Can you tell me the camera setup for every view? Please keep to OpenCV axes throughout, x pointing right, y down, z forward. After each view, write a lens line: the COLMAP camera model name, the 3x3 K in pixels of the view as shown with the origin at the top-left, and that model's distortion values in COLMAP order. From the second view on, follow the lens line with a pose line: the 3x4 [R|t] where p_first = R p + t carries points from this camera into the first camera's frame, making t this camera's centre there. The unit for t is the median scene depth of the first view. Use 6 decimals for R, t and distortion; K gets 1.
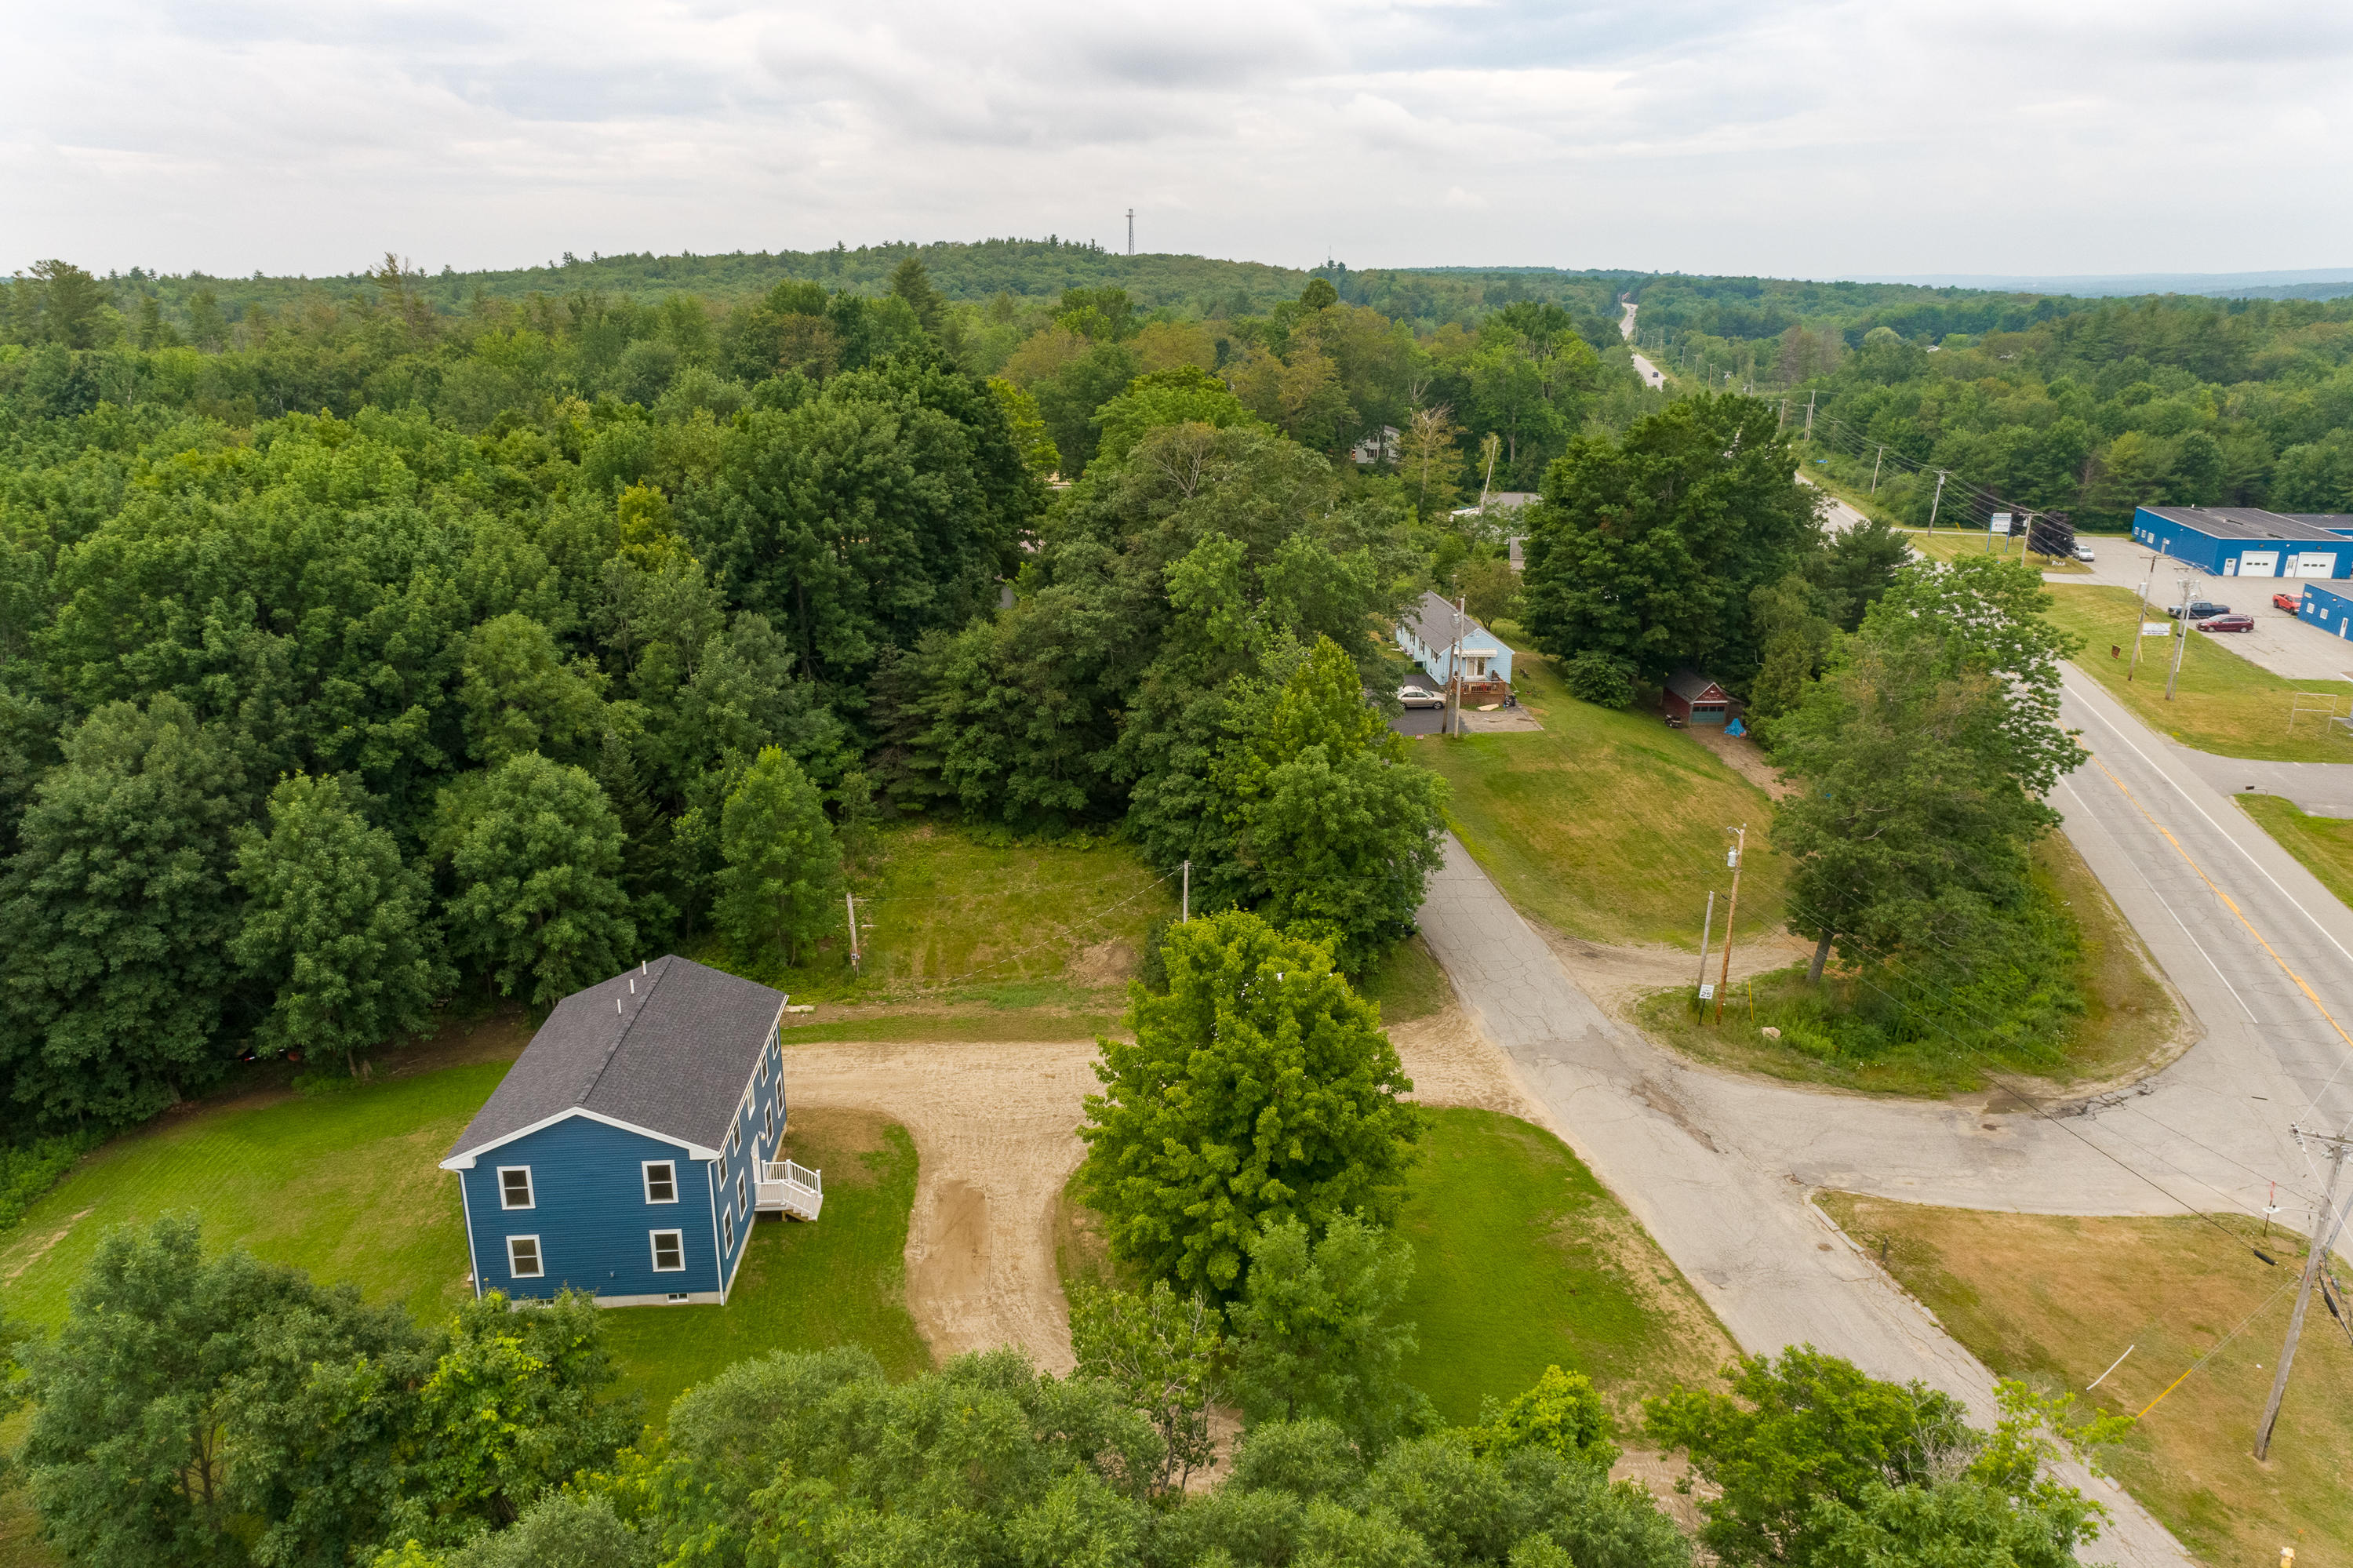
lens RADIAL K [[1576.8, 0, 1179.1], [0, 1576.8, 779.5], [0, 0, 1]] dist [0.015775, 0.027058]
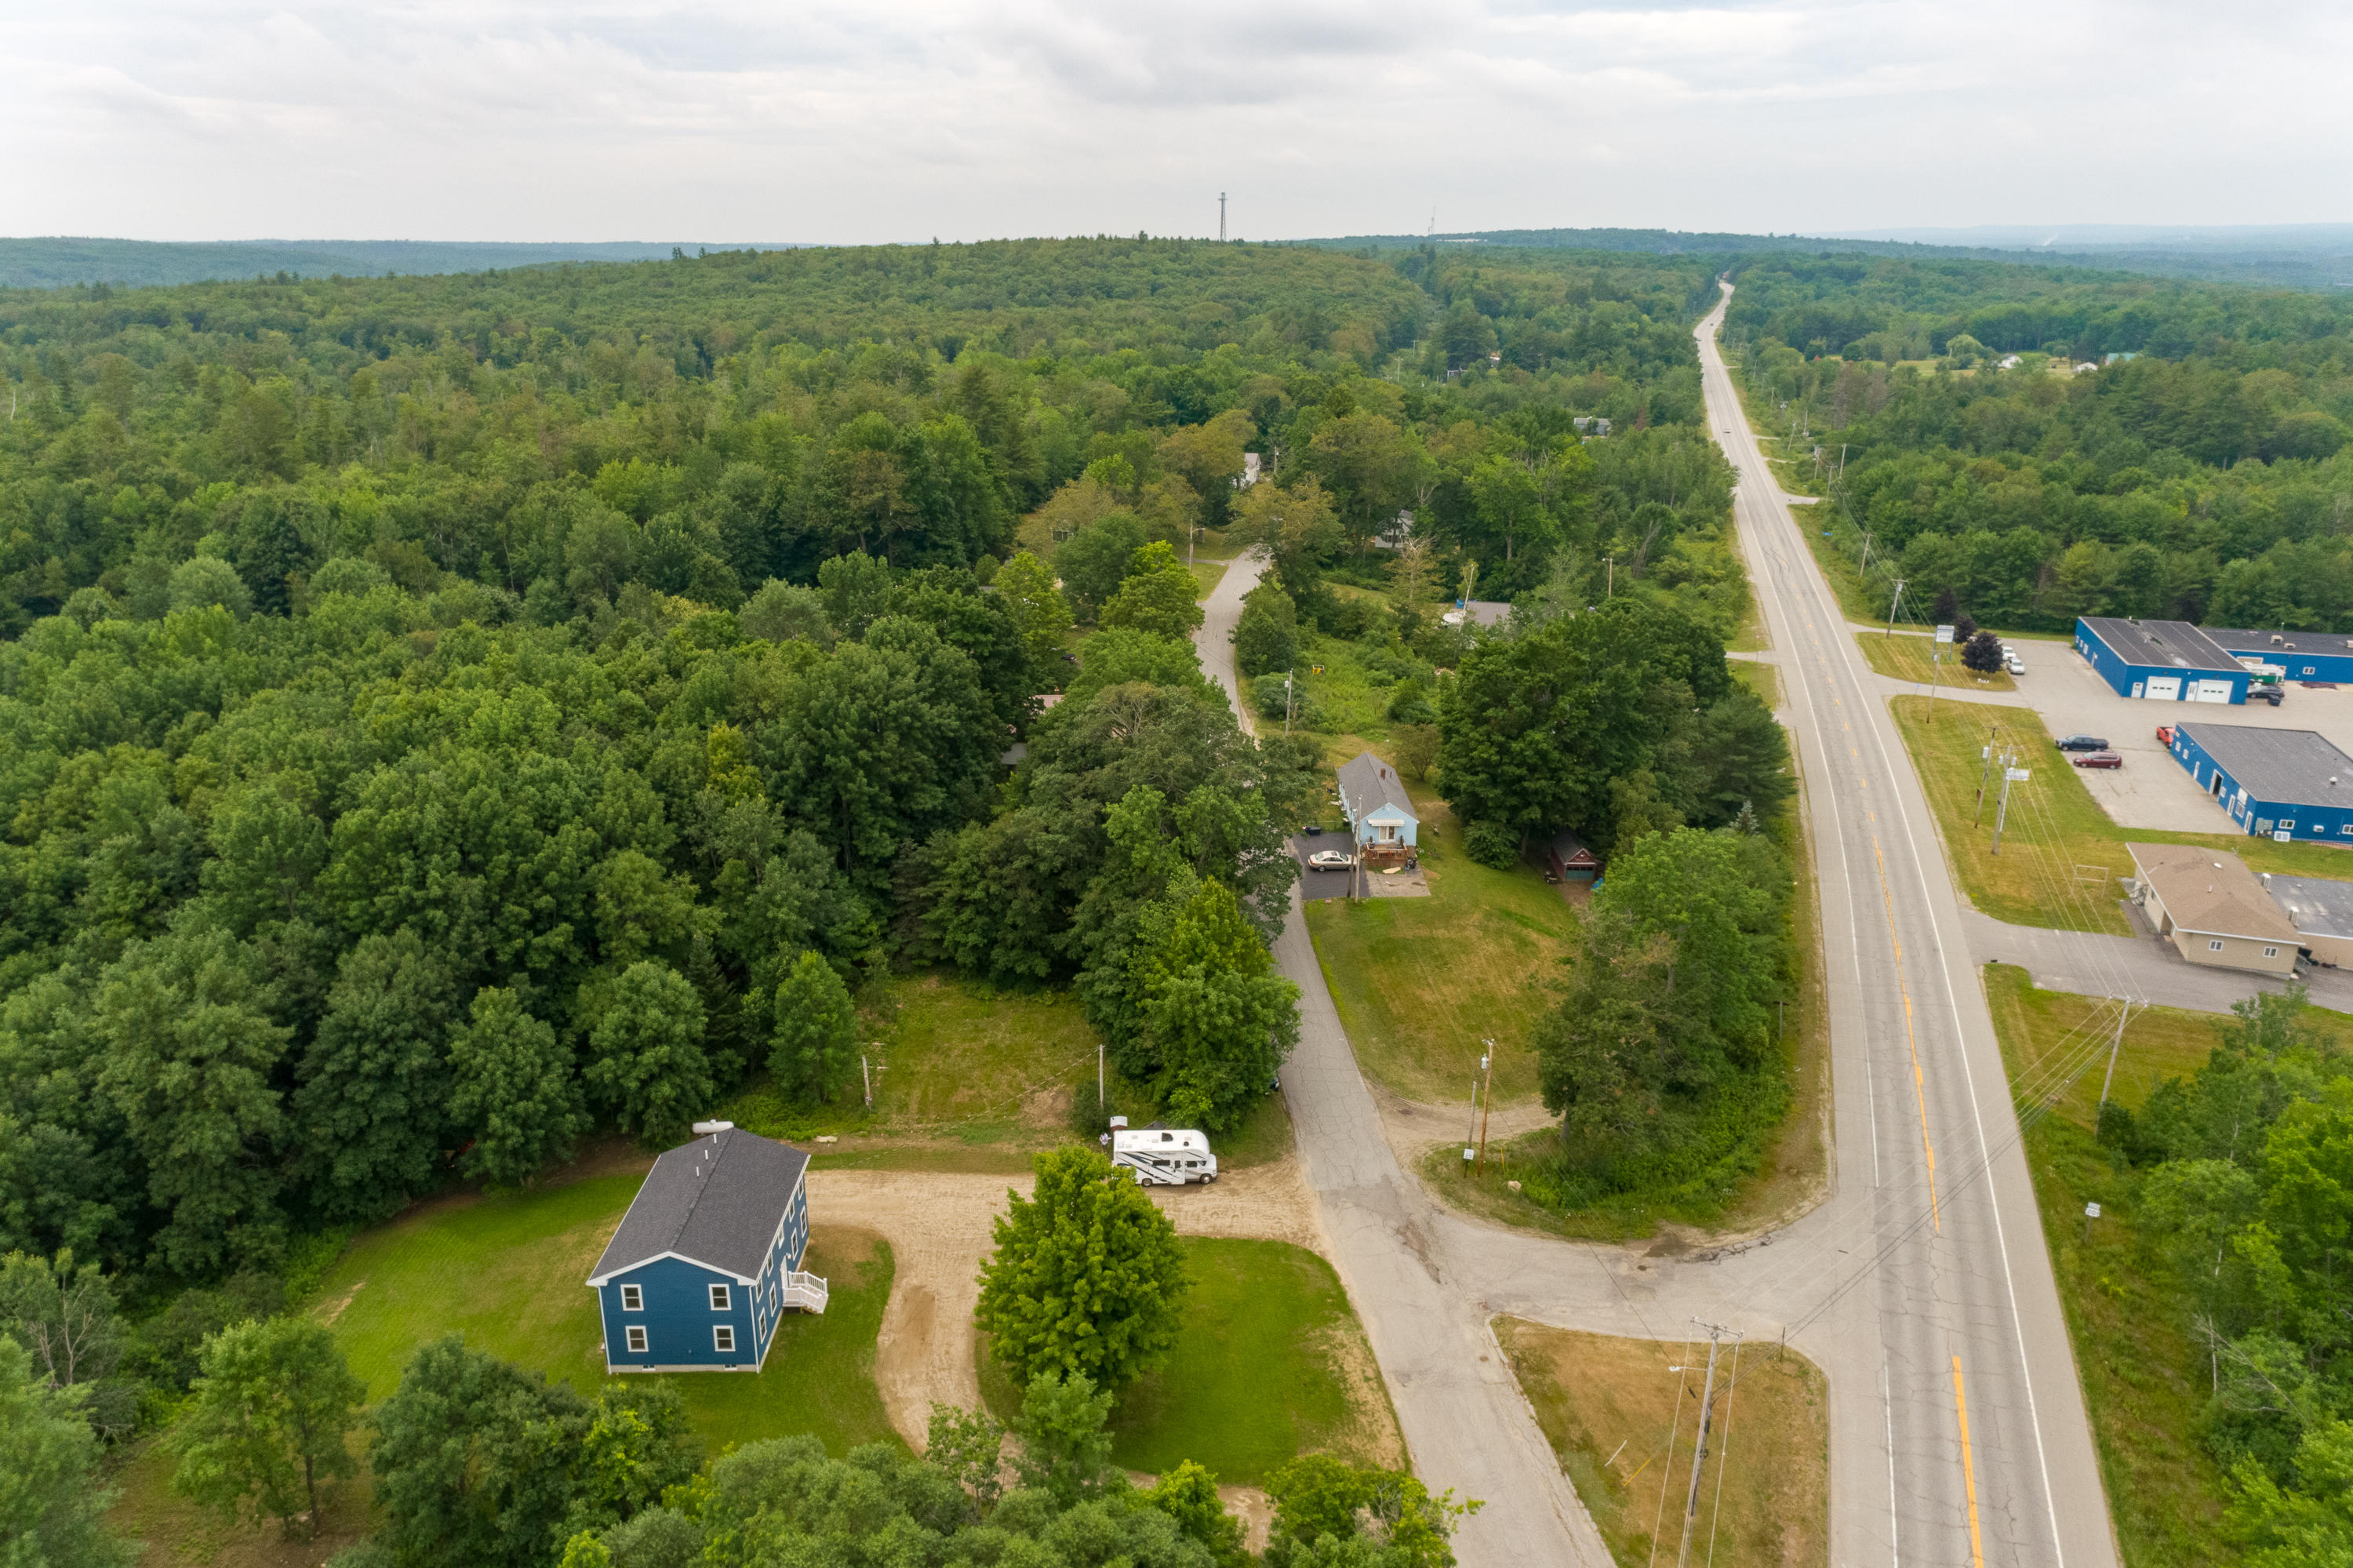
lens RADIAL K [[1576.8, 0, 1179.1], [0, 1576.8, 784.2], [0, 0, 1]] dist [0.015775, 0.027058]
pose [[0.998139, 0.022540, -0.056658, 0.148001], [-0.021068, 0.999428, 0.026444, -0.218205], [0.057222, -0.025201, 0.998043, -0.385480]]
